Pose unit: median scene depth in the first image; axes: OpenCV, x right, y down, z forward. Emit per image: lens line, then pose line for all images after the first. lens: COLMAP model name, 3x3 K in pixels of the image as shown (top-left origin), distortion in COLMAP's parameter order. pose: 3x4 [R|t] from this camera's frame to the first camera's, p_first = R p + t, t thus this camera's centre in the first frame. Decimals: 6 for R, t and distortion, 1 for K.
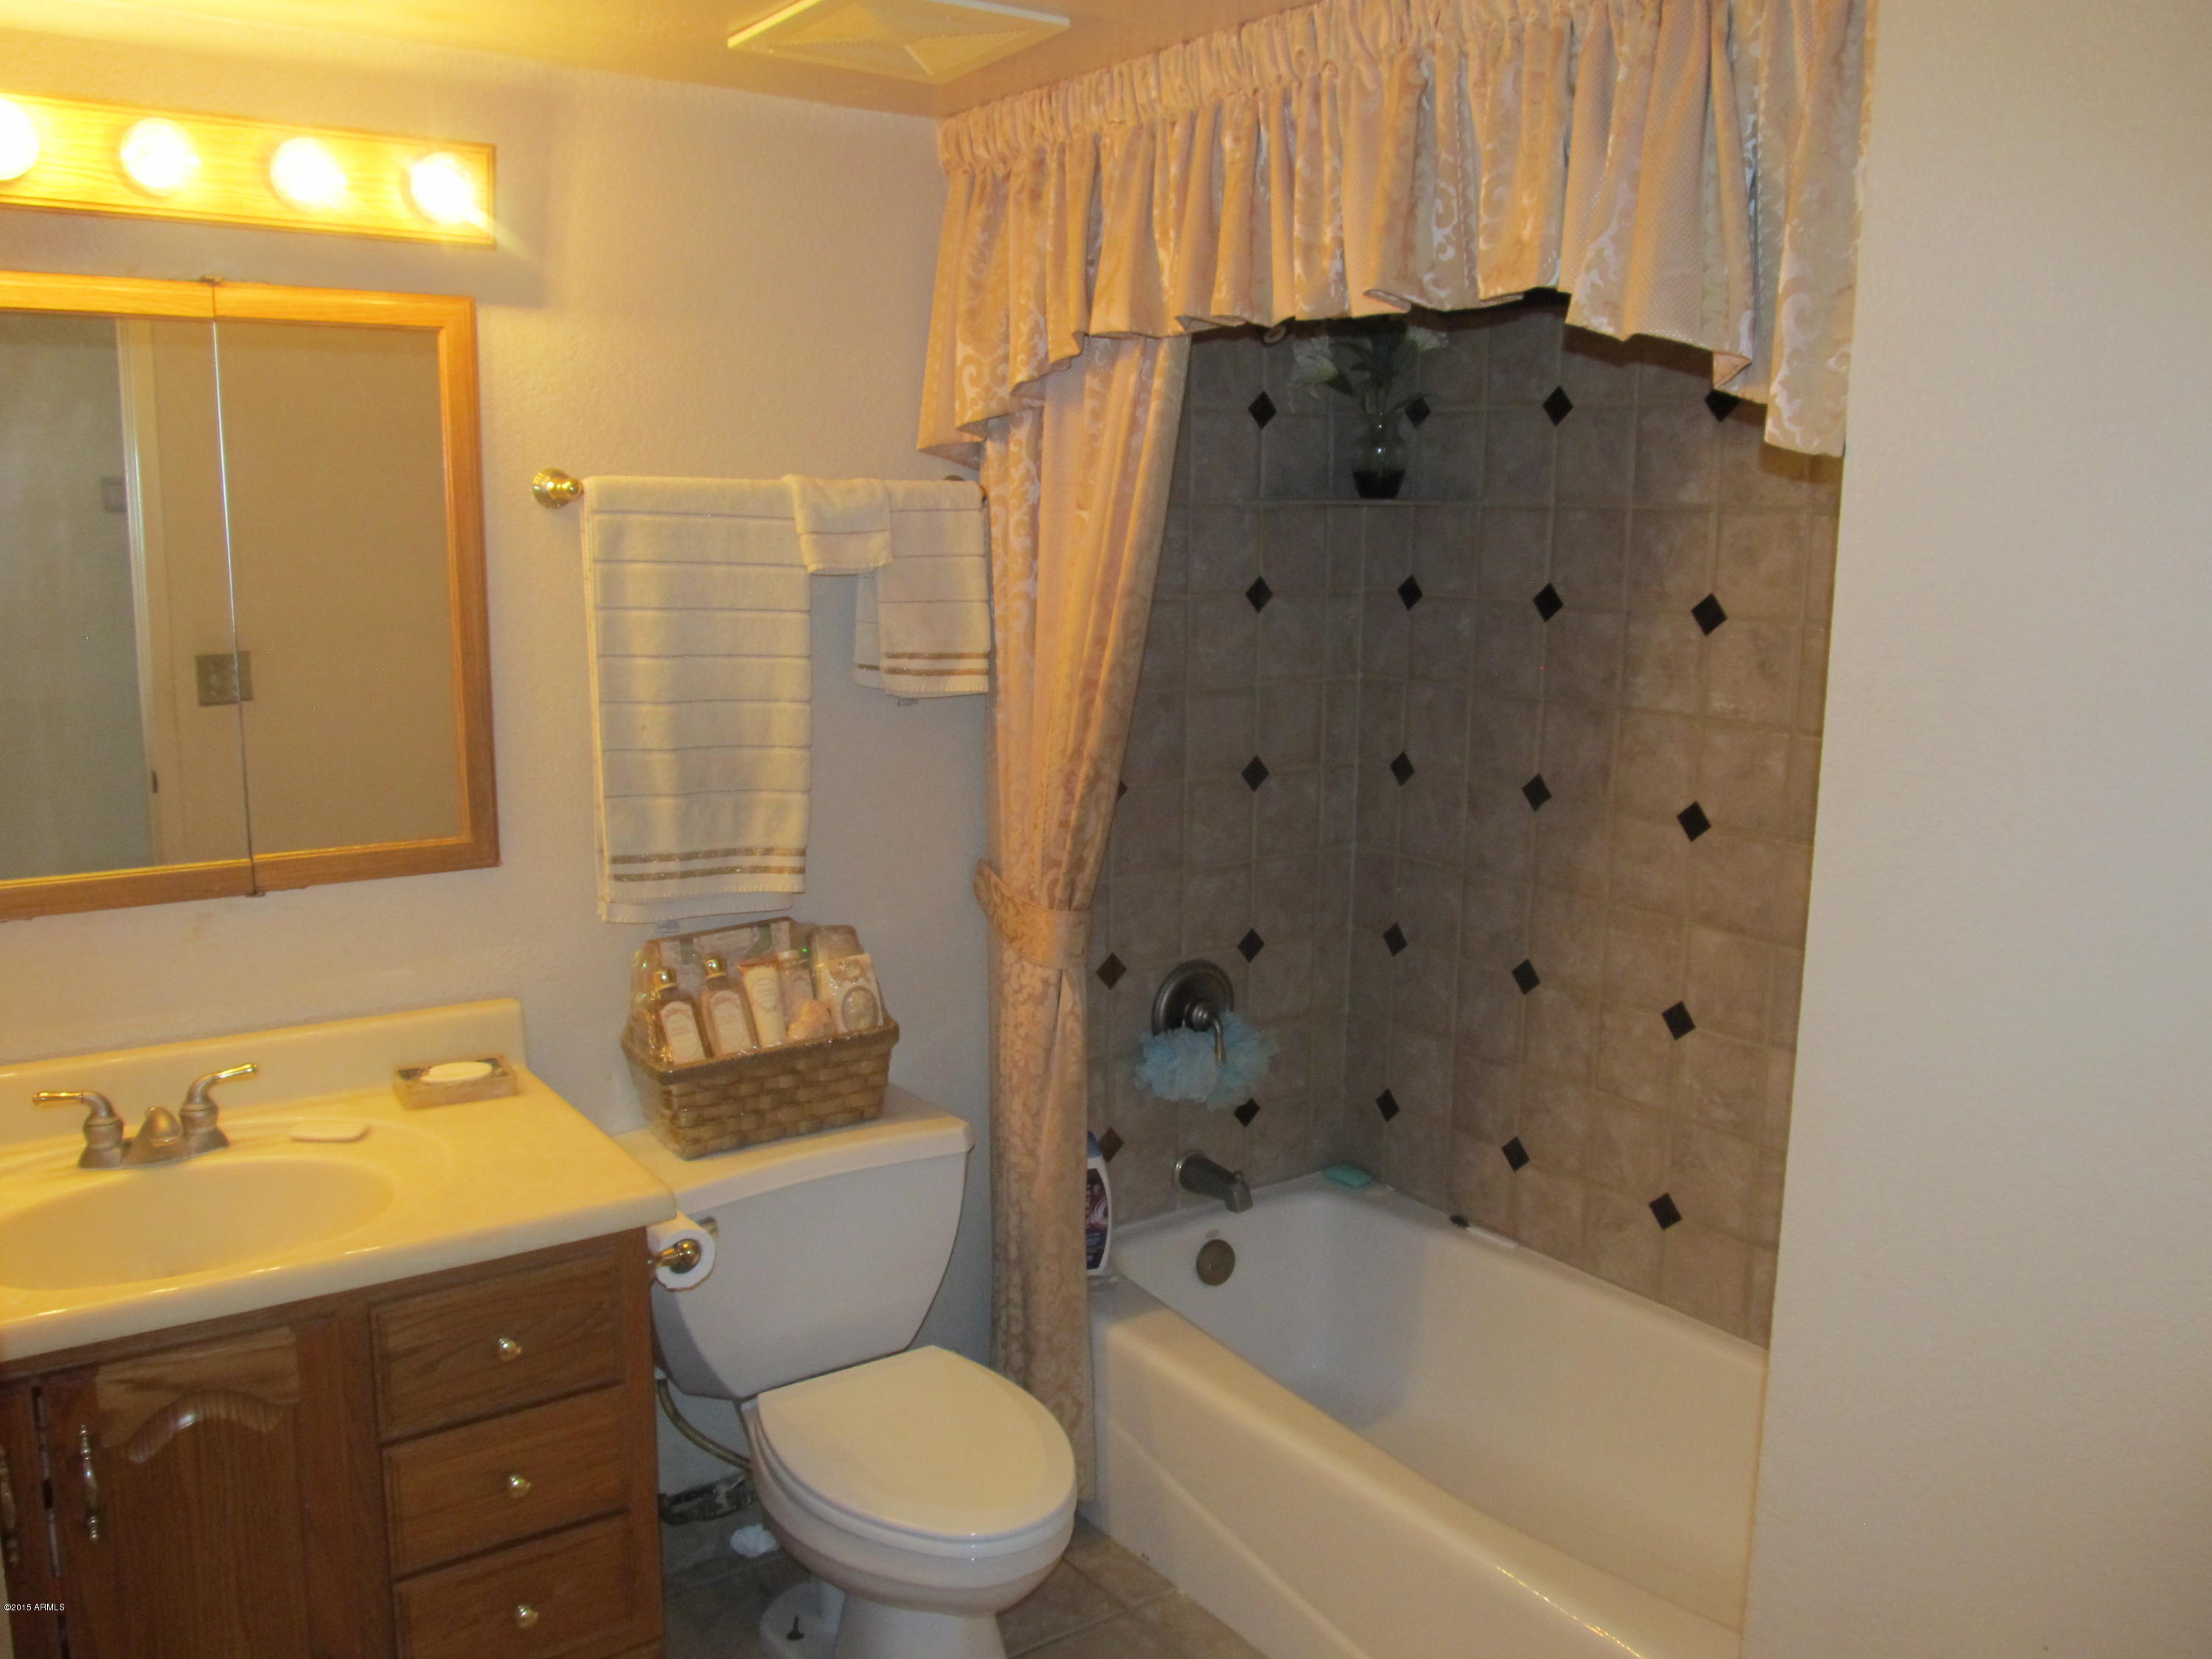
lens RADIAL K [[1818.1, 0, 1106.5], [0, 1818.1, 820.0], [0, 0, 1]] dist [-0.076195, 0.049534]
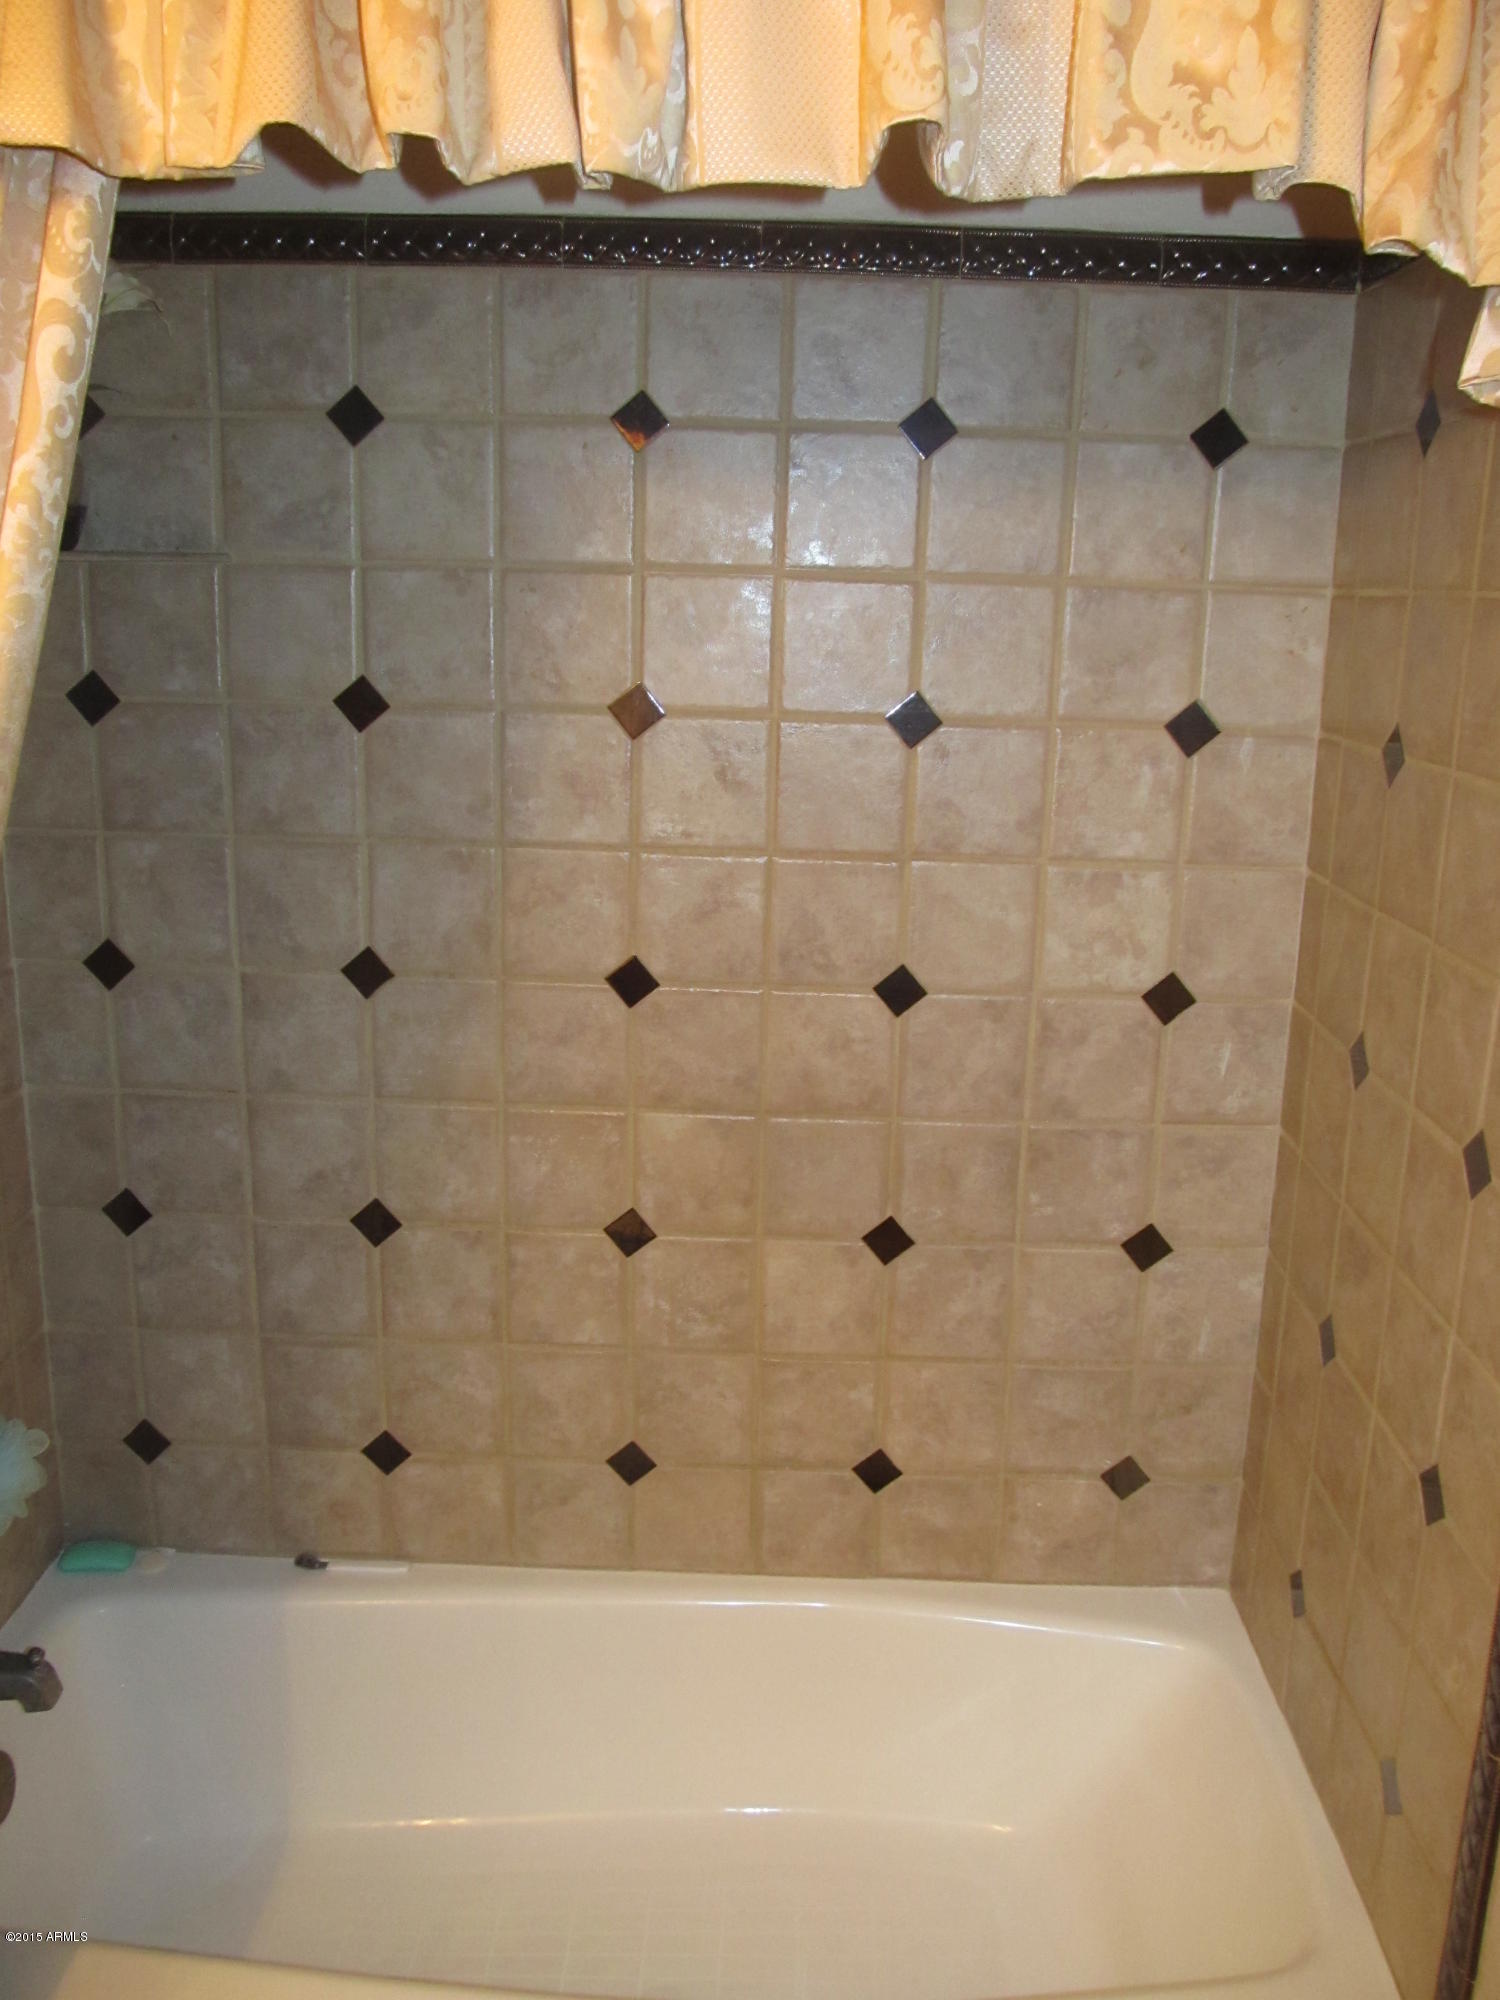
lens RADIAL K [[1643.9, 0, 750.0], [0, 1643.9, 1007.2], [0, 0, 1]] dist [-0.076195, 0.049534]
pose [[0.606090, -0.189011, 0.772612, -0.176516], [0.120910, 0.981961, 0.145376, -0.079162], [-0.786152, 0.005306, 0.618010, 0.494554]]
